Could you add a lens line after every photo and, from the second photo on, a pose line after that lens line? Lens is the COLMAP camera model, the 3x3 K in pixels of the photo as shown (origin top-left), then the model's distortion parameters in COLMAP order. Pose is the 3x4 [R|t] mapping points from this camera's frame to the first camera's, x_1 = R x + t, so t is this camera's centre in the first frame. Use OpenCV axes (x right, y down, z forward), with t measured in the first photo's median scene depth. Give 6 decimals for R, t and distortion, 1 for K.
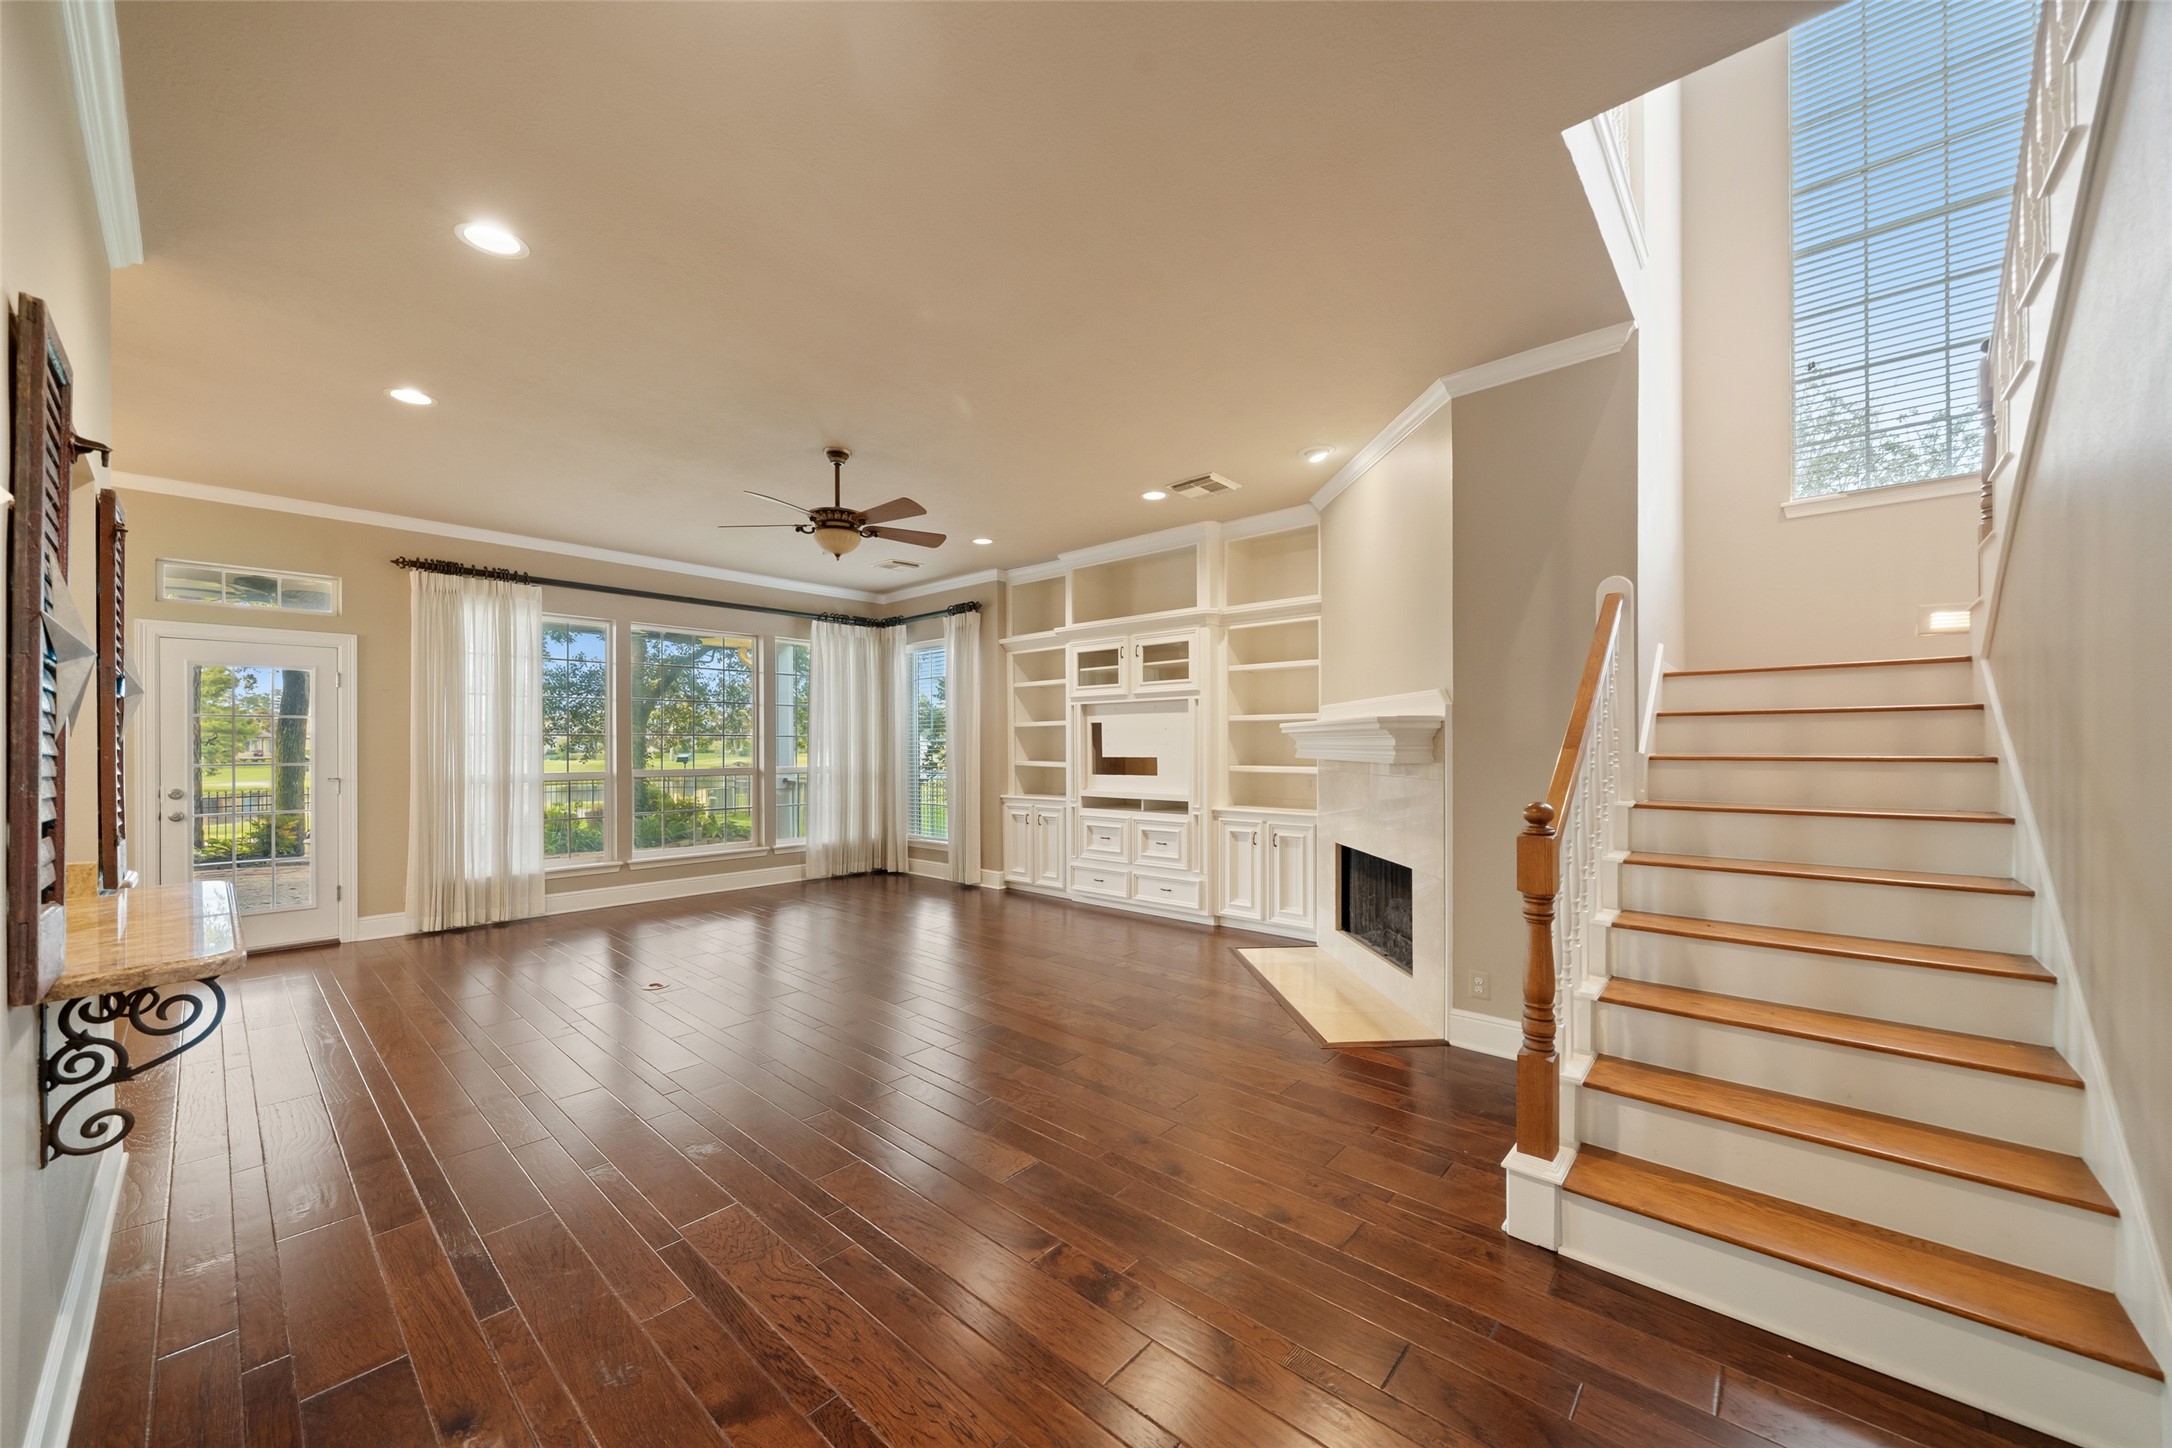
lens RADIAL K [[797.3, 0, 1082.7], [0, 797.3, 738.2], [0, 0, 1]] dist [-0.000334, 0.000026]
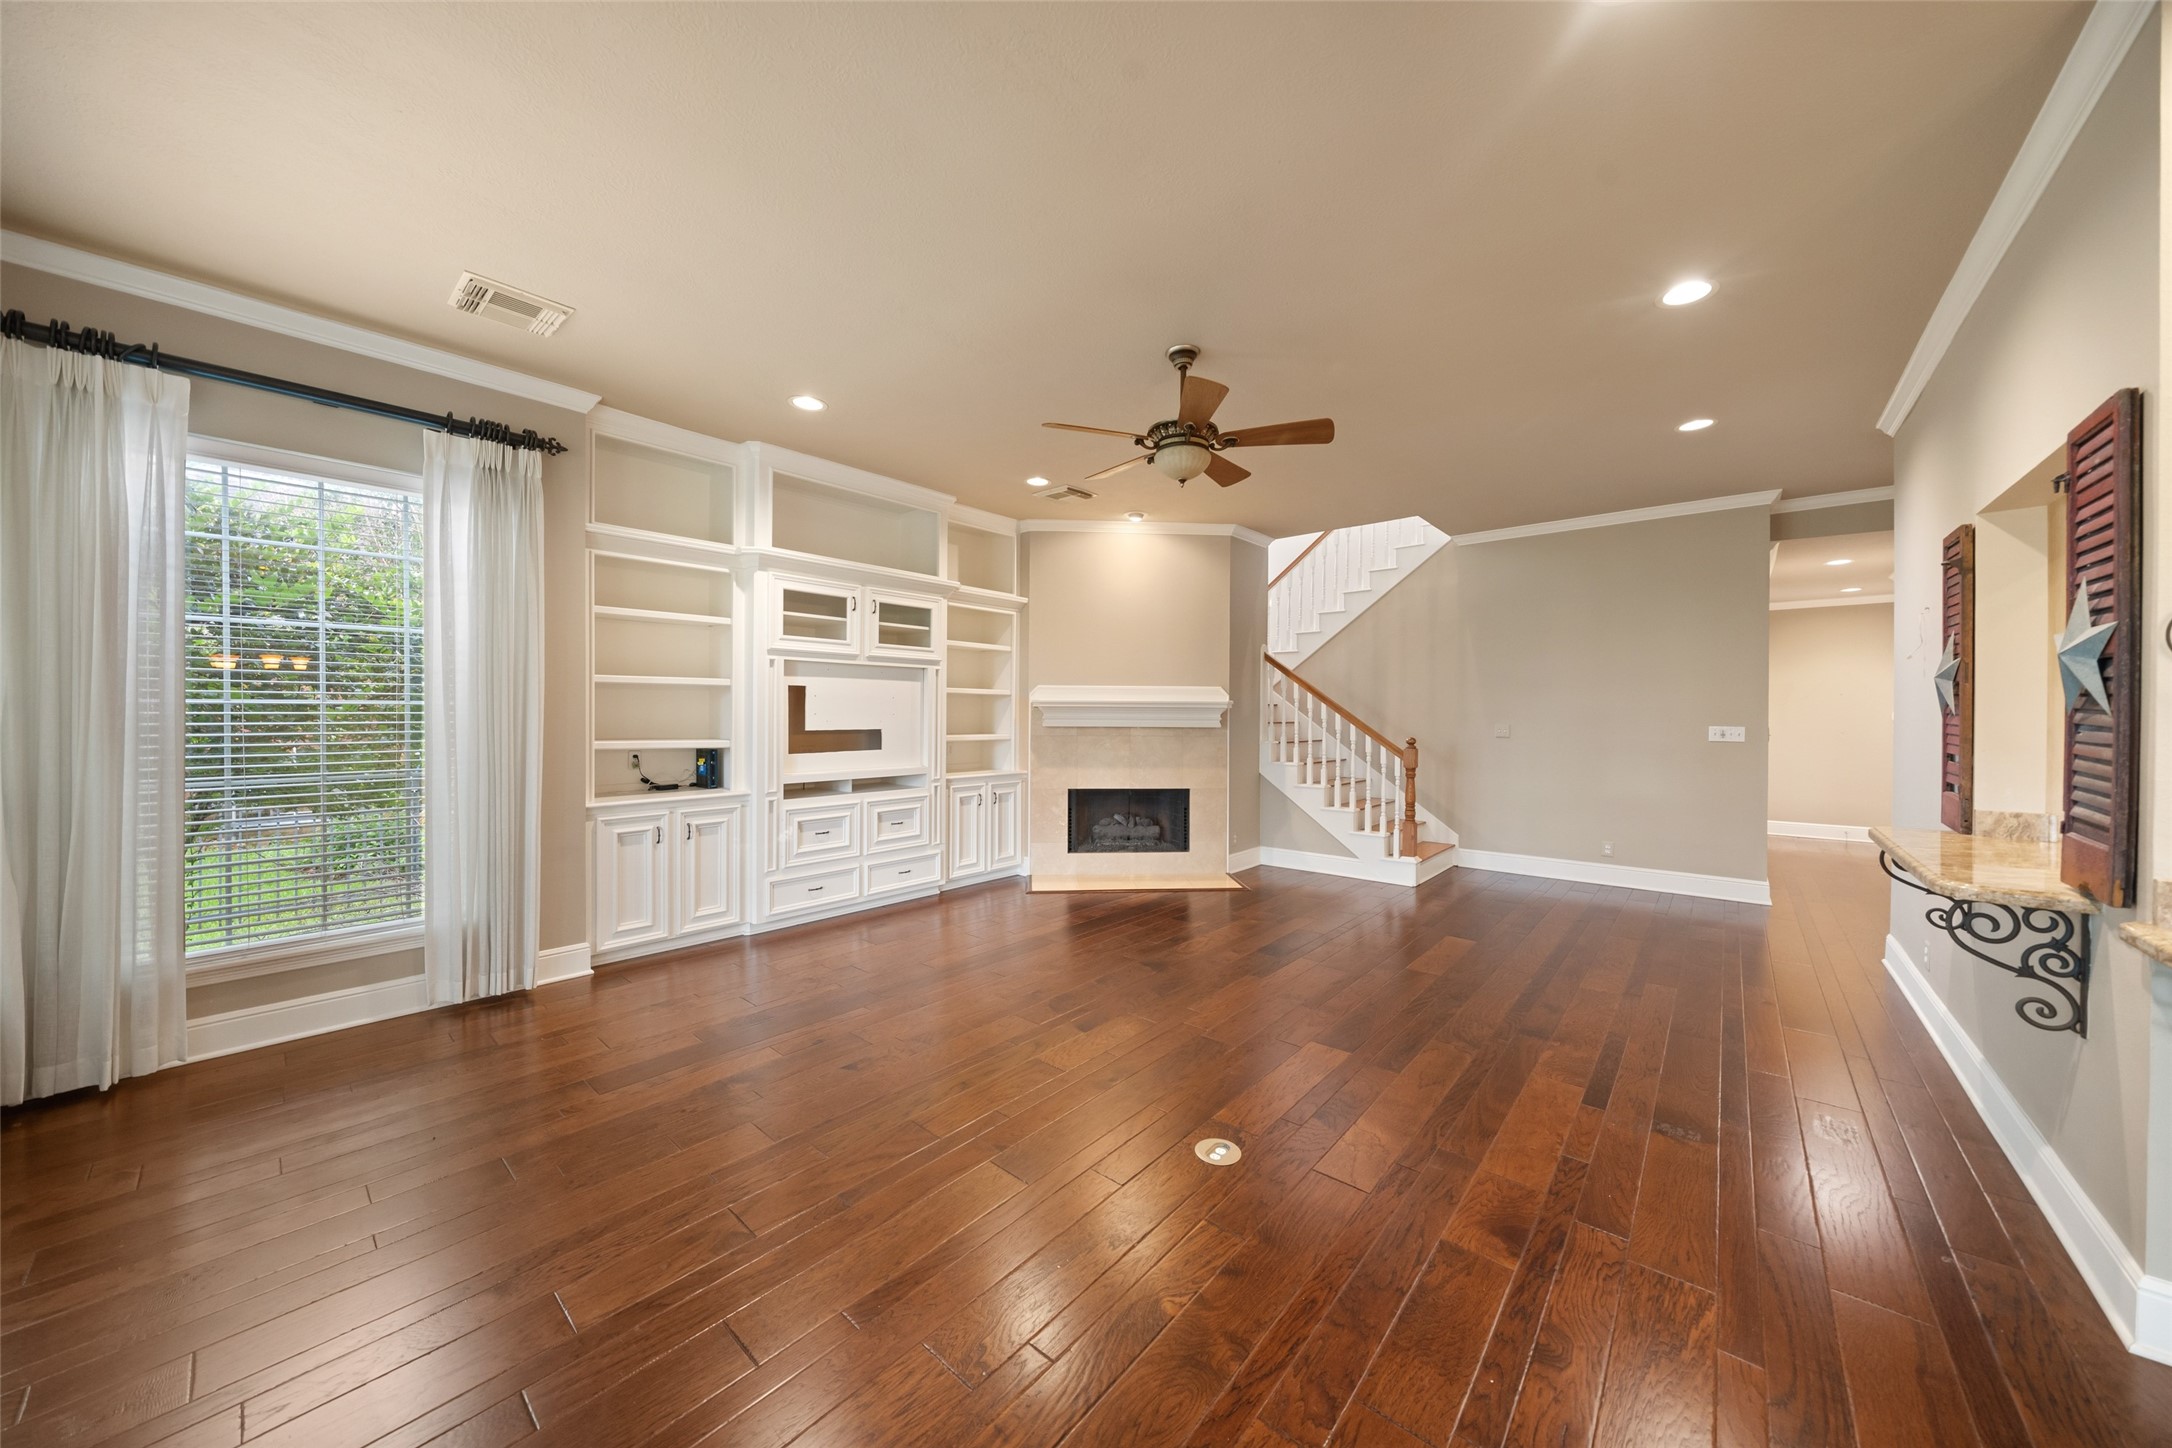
lens RADIAL K [[758.7, 0, 1083.3], [0, 758.7, 722.7], [0, 0, 1]] dist [-0.007325, 0.000017]
pose [[-0.030835, 0.004230, 0.999516, -0.723964], [-0.000573, 0.999991, -0.004250, 0.019249], [-0.999524, -0.000703, -0.030833, 0.759362]]
